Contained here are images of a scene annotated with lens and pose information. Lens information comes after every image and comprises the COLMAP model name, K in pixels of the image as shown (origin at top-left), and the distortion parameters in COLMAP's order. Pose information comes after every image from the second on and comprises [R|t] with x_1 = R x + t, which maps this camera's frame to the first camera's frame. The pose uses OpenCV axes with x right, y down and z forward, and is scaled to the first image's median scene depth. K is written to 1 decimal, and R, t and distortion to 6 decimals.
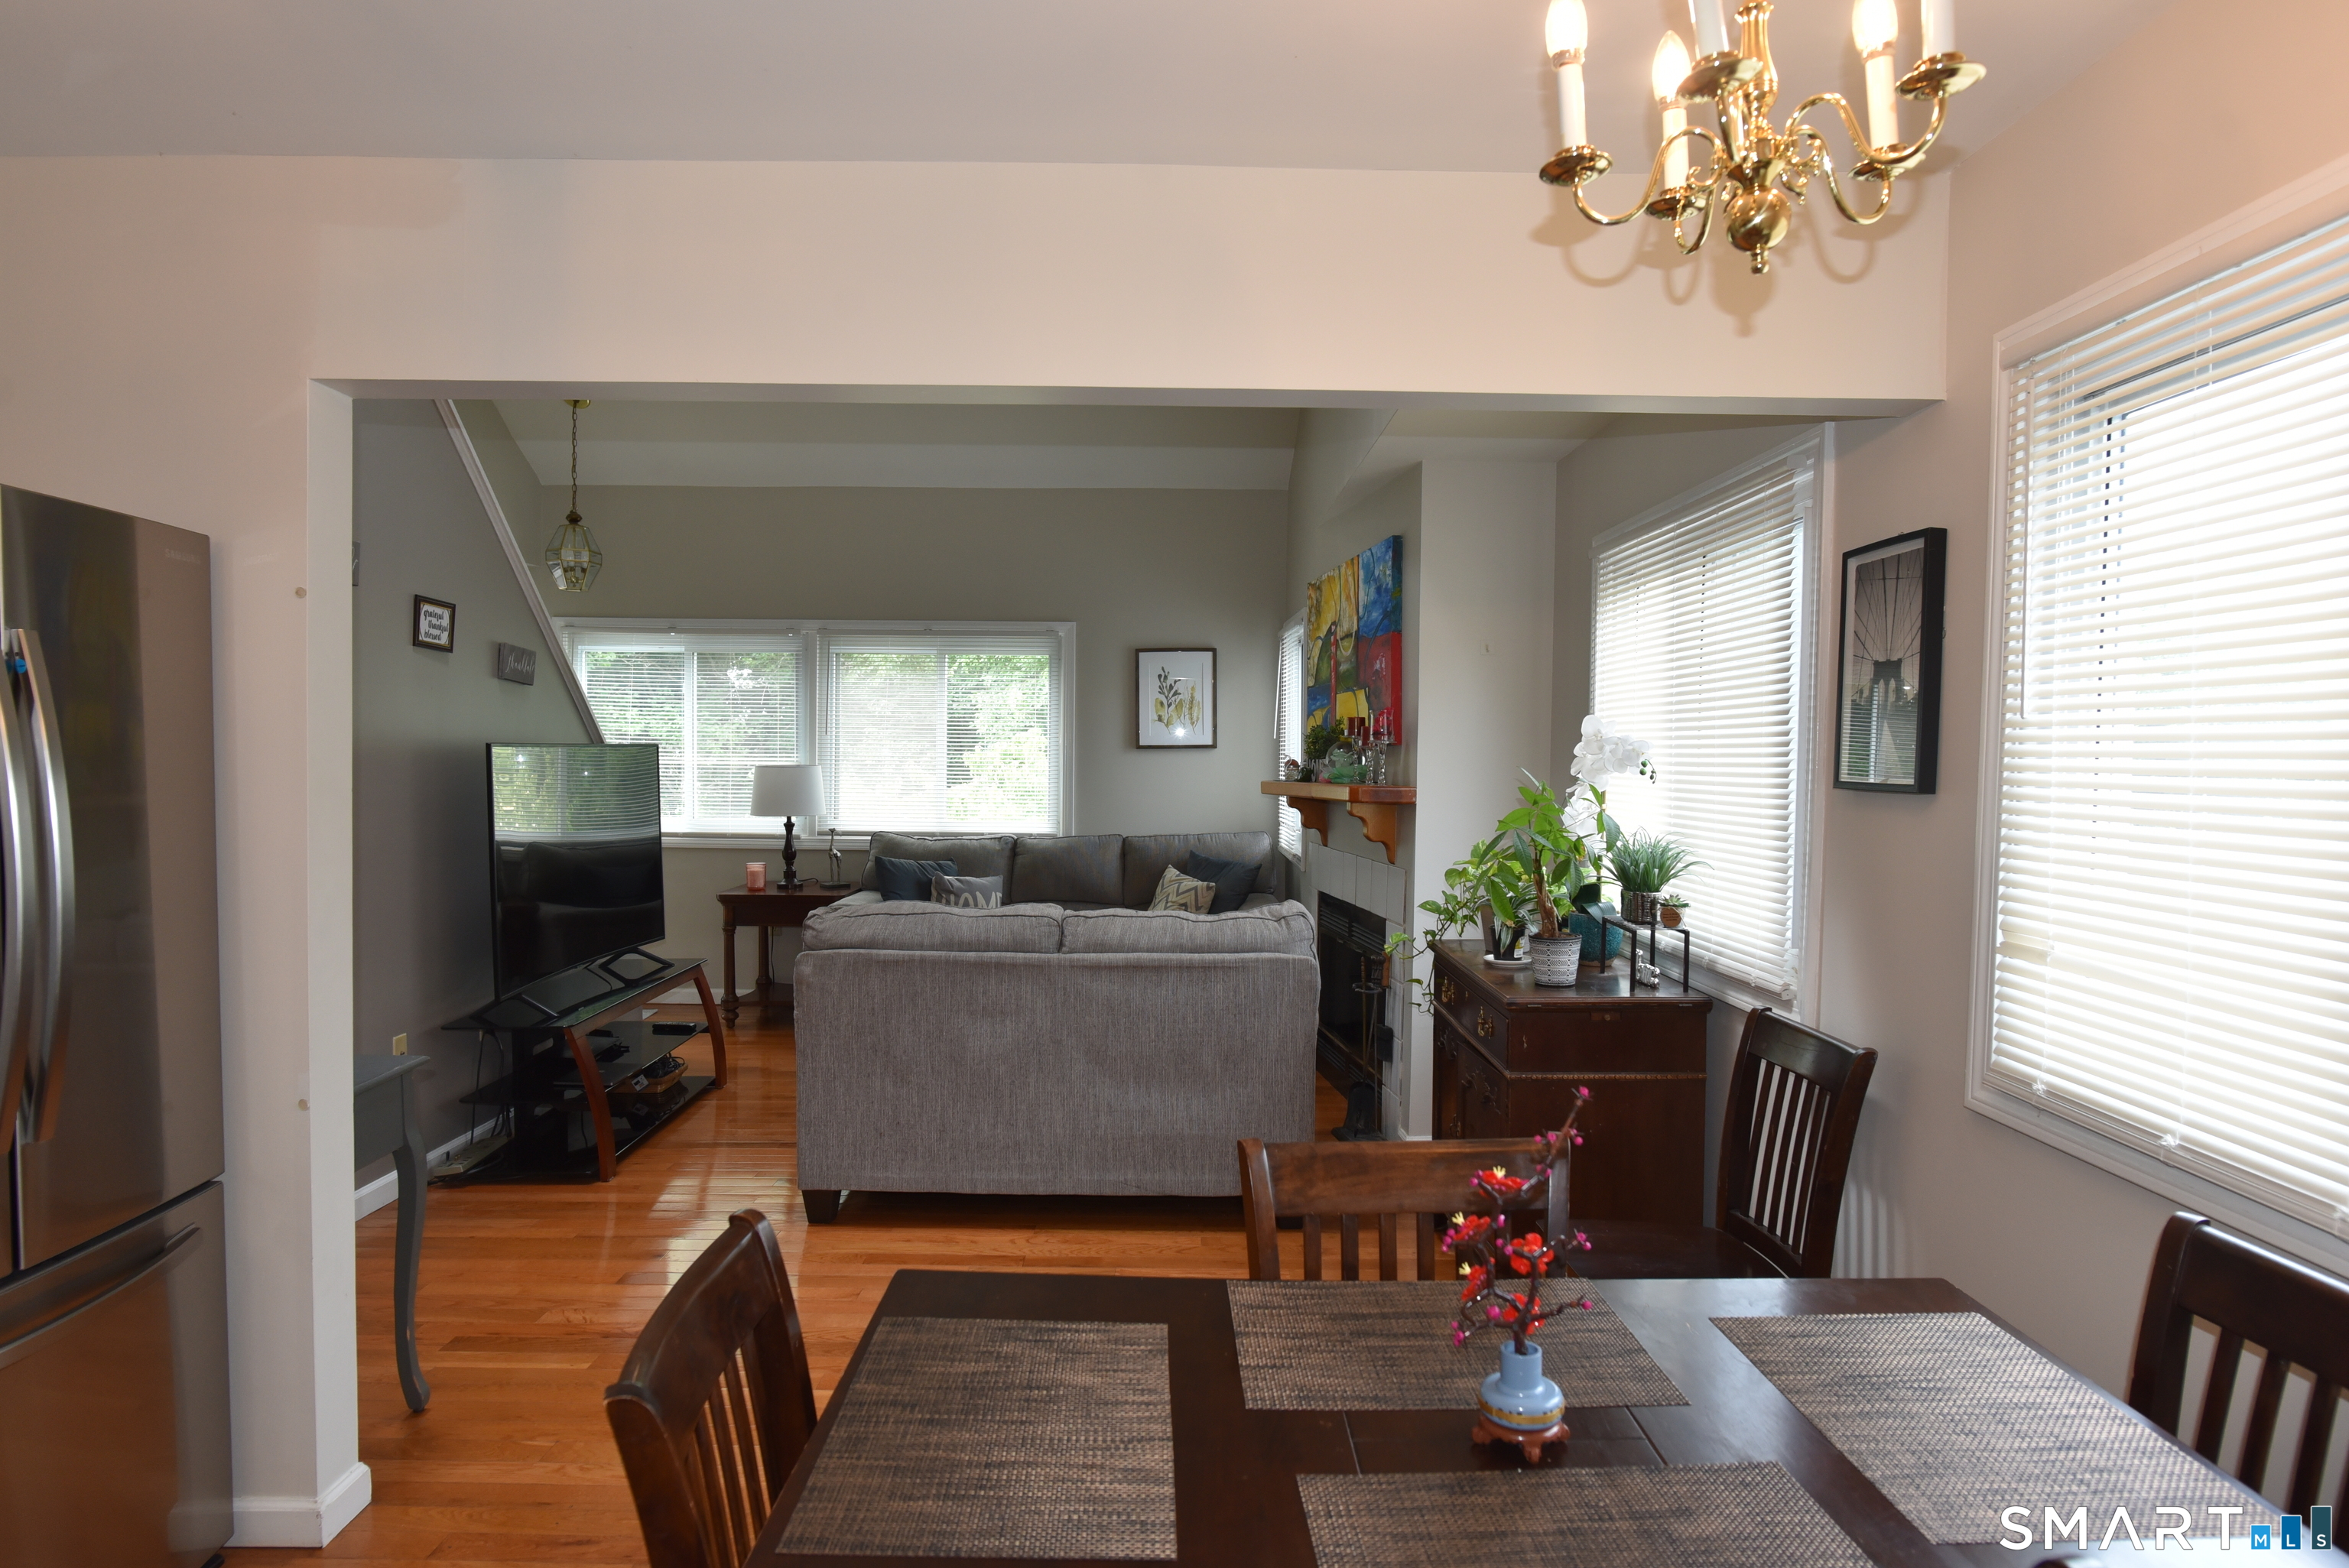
lens RADIAL K [[1339.0, 0, 1174.5], [0, 1339.0, 784.0], [0, 0, 1]] dist [-0.002899, -0.000387]
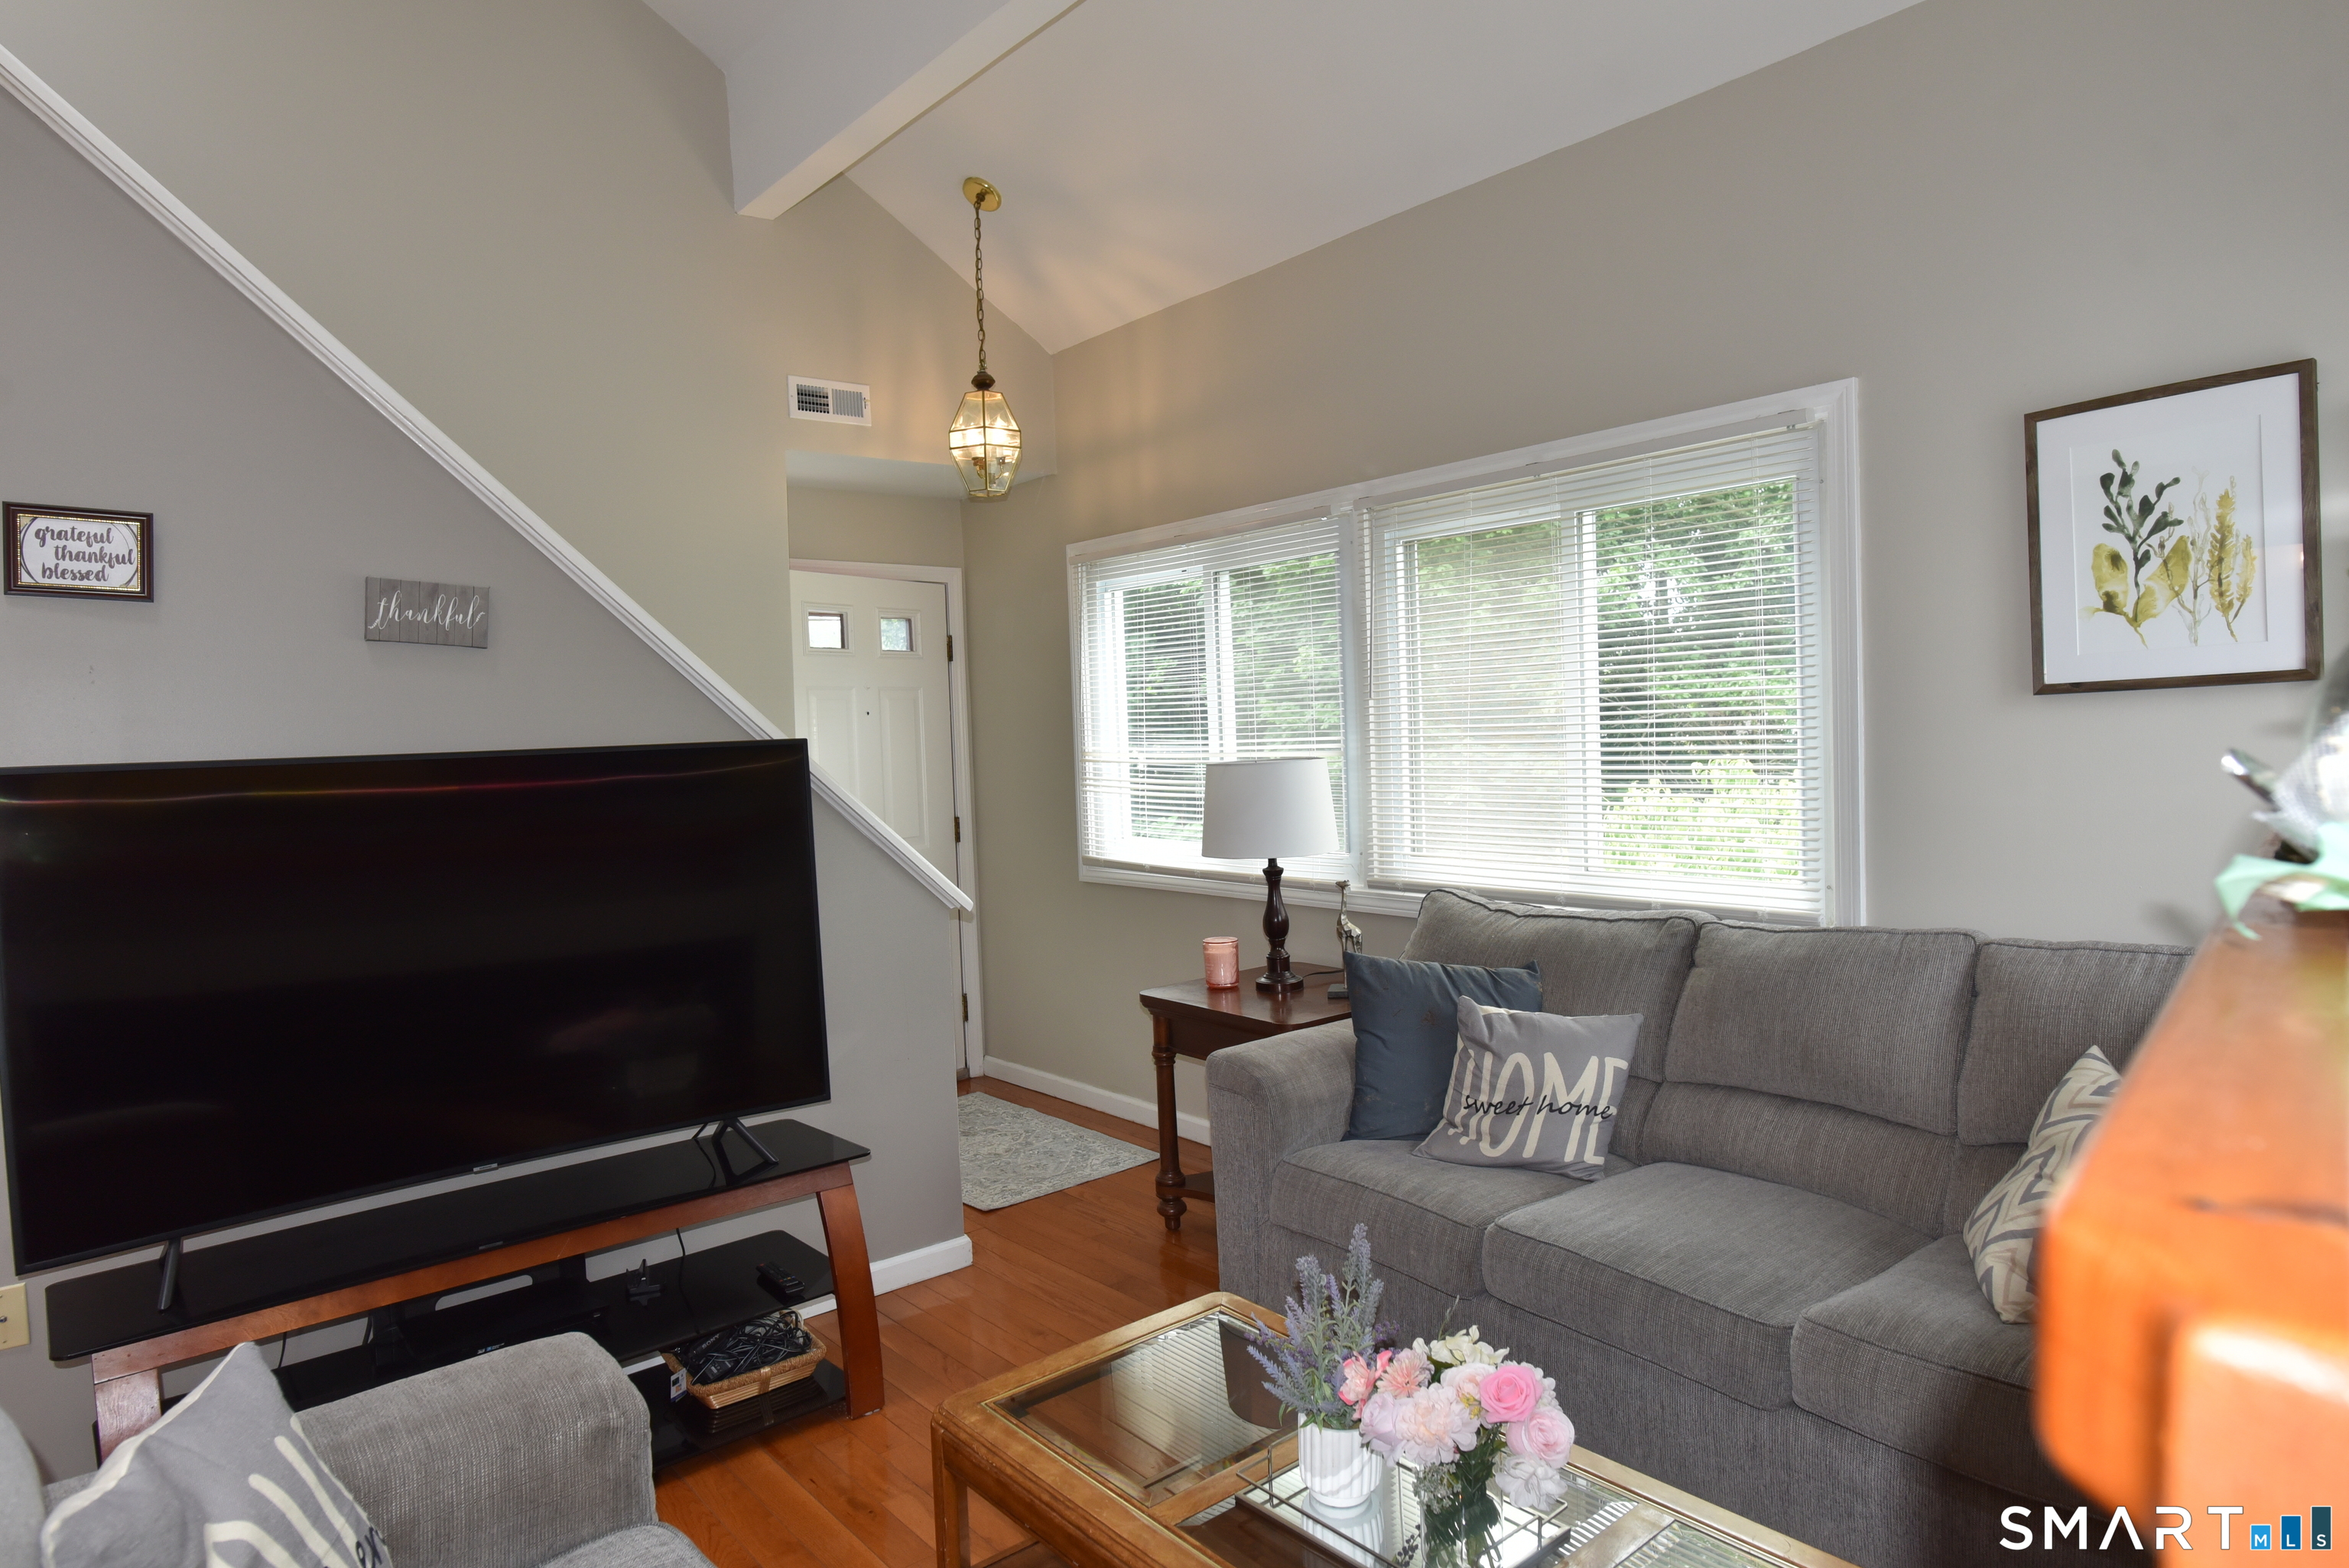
lens RADIAL K [[1405.6, 0, 1174.5], [0, 1405.6, 784.0], [0, 0, 1]] dist [0.000862, 0.000866]
pose [[0.638246, -0.002780, -0.769827, 0.116281], [0.021395, 0.999671, 0.014129, -0.012994], [0.769535, -0.025488, 0.638096, 0.595649]]
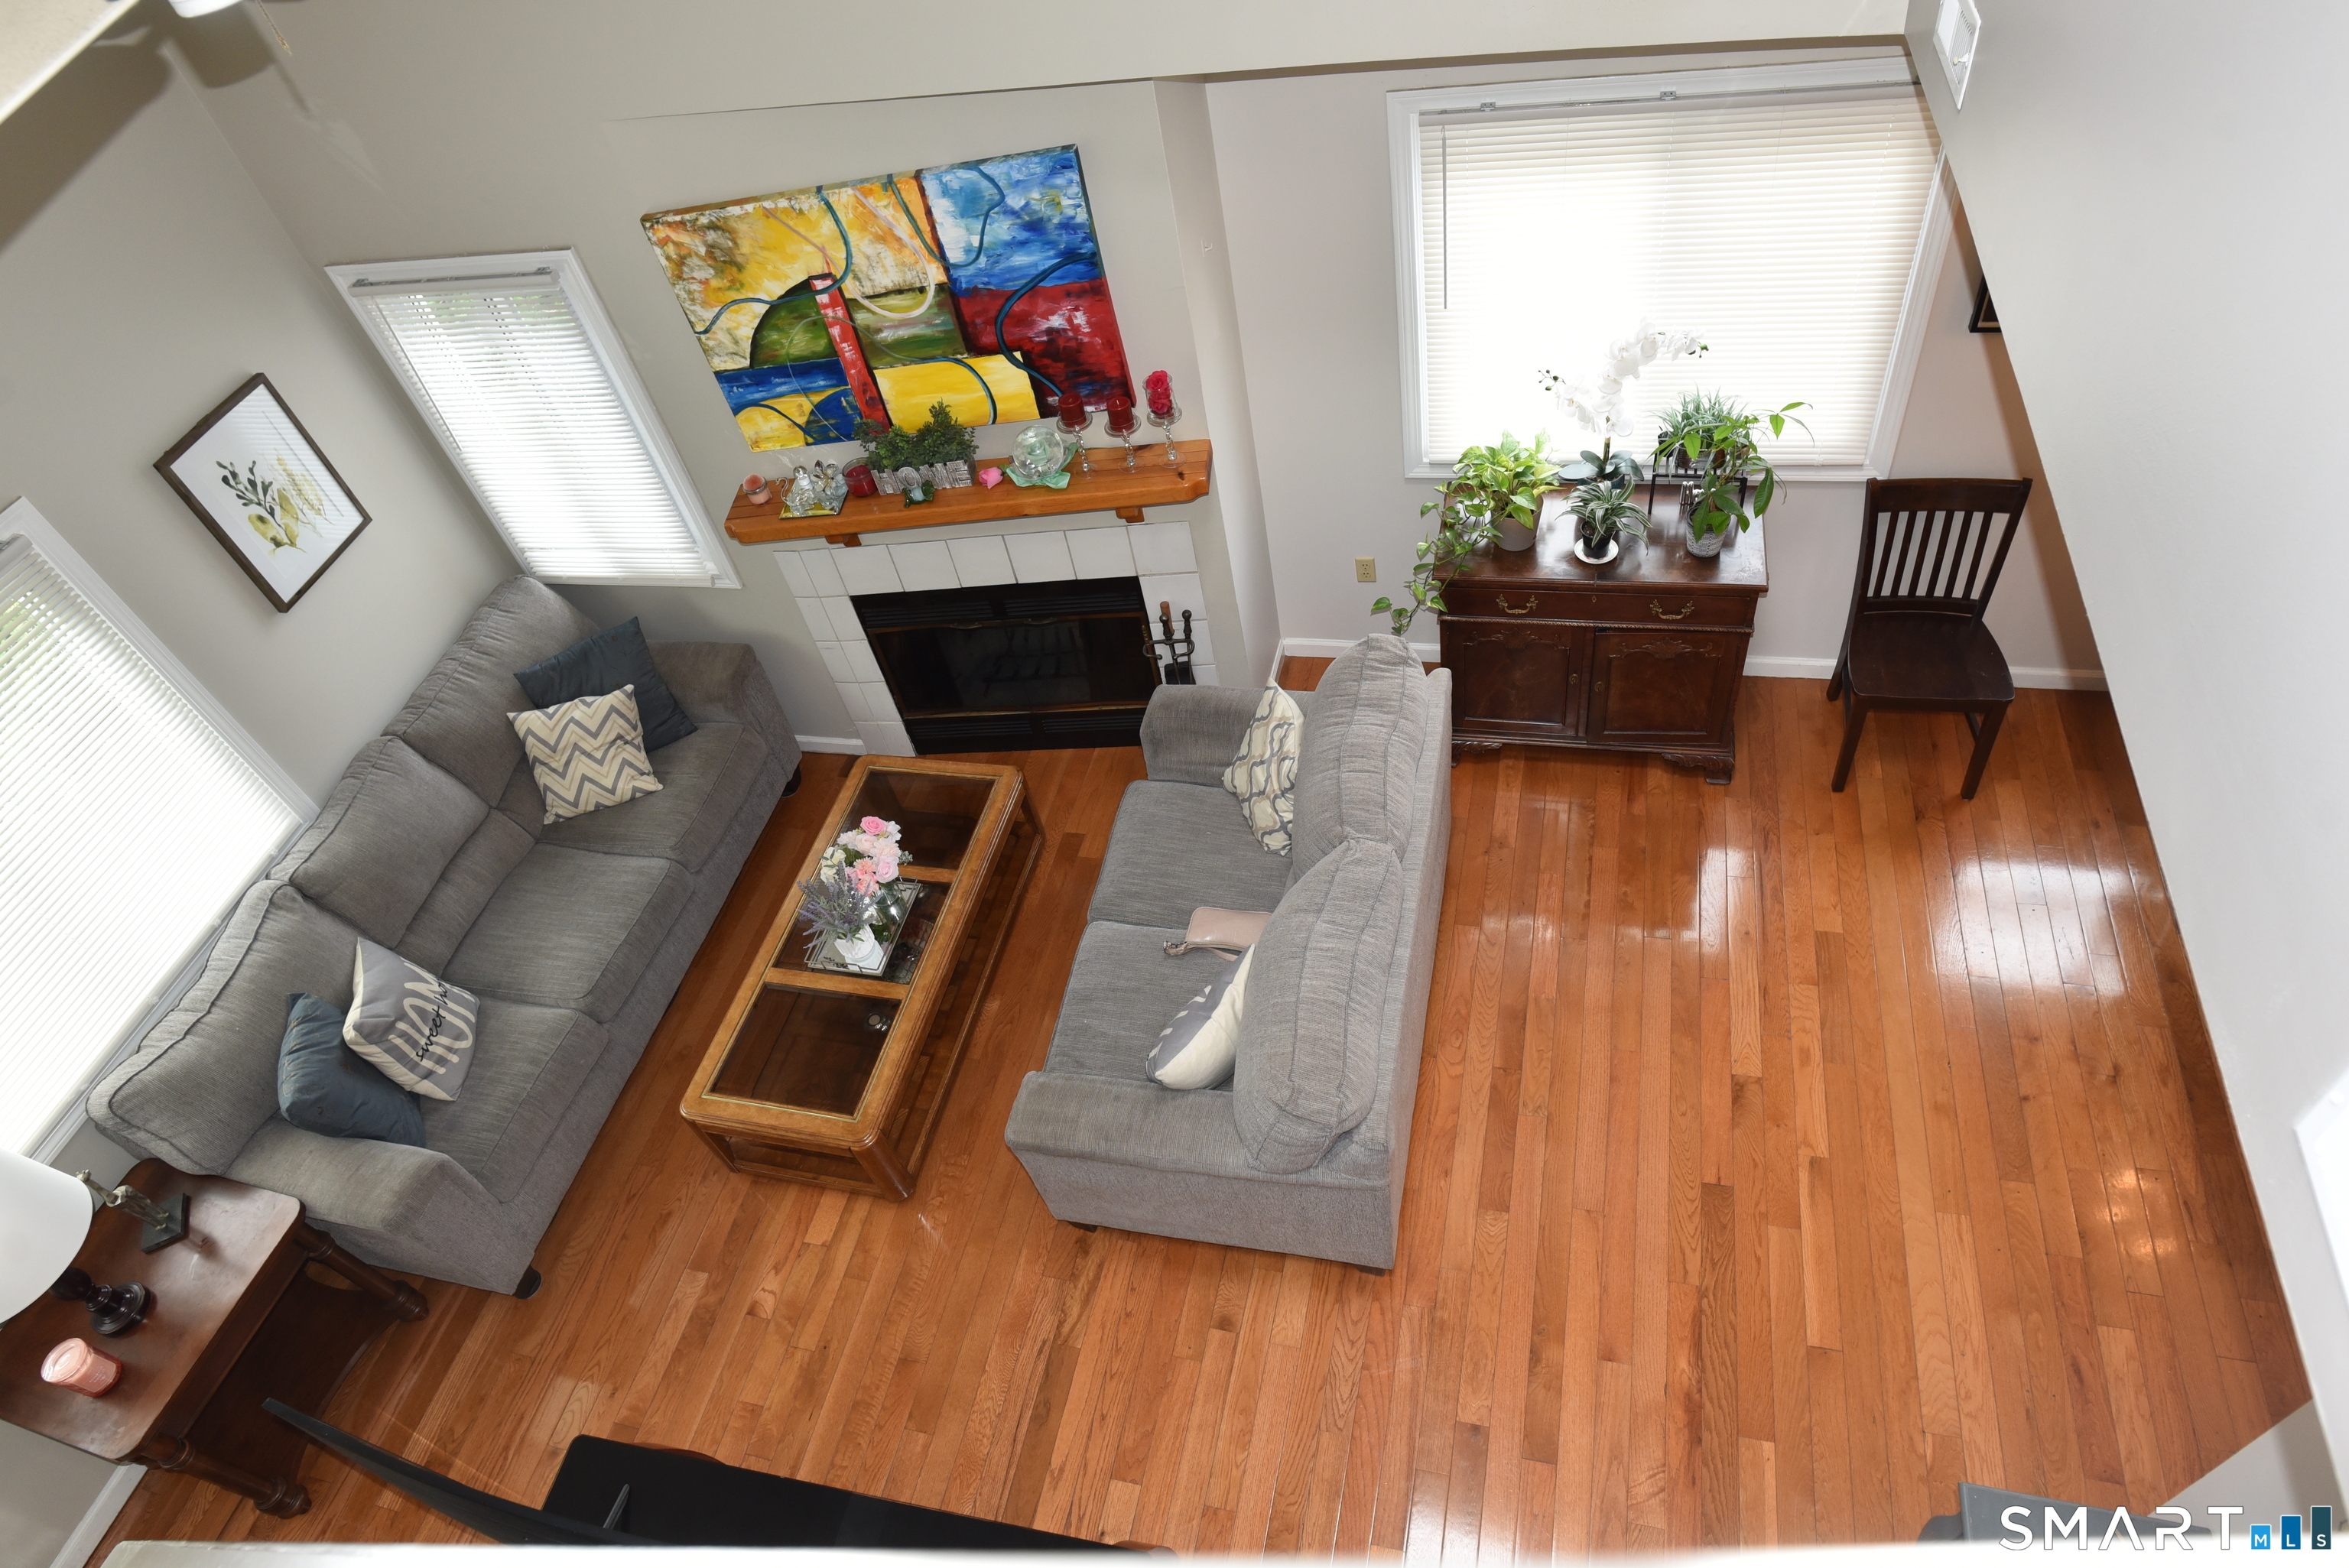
lens RADIAL K [[1348.1, 0, 1174.5], [0, 1348.1, 784.0], [0, 0, 1]] dist [-0.005676, -0.000628]
pose [[0.231830, -0.753280, 0.615486, -0.347947], [0.182038, 0.655142, 0.733247, -0.329137], [-0.955572, -0.057947, 0.289007, 0.491689]]
